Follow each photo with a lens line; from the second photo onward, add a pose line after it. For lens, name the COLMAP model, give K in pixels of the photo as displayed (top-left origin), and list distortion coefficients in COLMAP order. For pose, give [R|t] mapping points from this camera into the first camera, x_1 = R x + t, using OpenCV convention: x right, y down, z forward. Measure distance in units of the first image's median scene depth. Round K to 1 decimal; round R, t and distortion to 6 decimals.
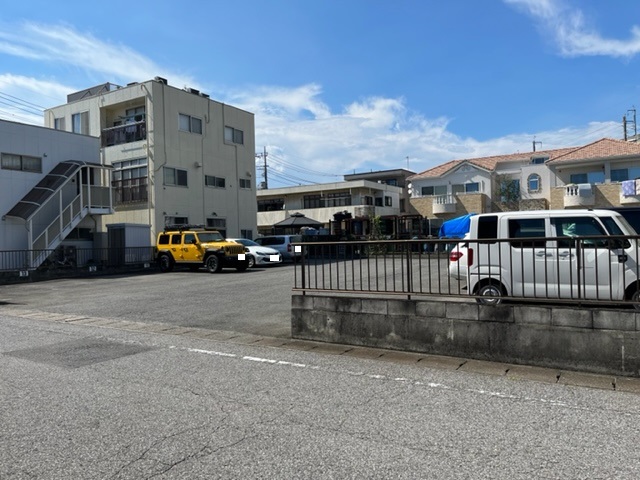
lens RADIAL K [[488.3, 0, 322.9], [0, 488.3, 250.7], [0, 0, 1]] dist [0.070091, -0.100873]
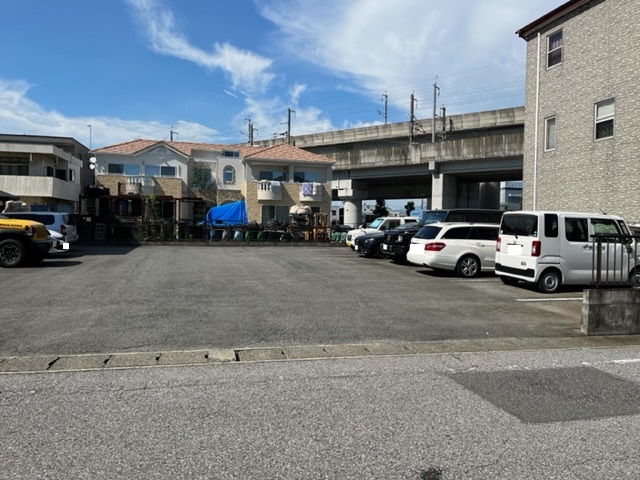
lens RADIAL K [[488.3, 0, 322.9], [0, 488.3, 250.7], [0, 0, 1]] dist [0.070091, -0.100873]
pose [[0.687964, 0.000587, 0.725745, -0.186924], [-0.020608, 0.999612, 0.018727, 0.001431], [-0.725452, -0.027840, 0.687709, 0.122711]]
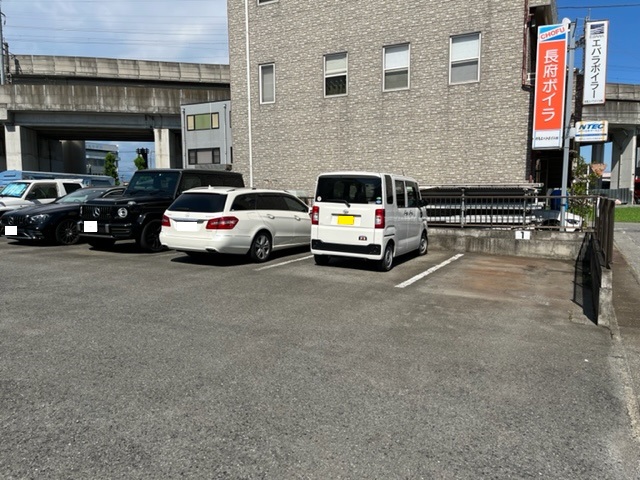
lens RADIAL K [[488.3, 0, 322.9], [0, 488.3, 250.7], [0, 0, 1]] dist [0.070091, -0.100873]
pose [[-0.080508, -0.090583, 0.992629, -0.130801], [0.025340, 0.995354, 0.092887, -0.003275], [-0.996432, 0.032631, -0.077838, 0.253644]]
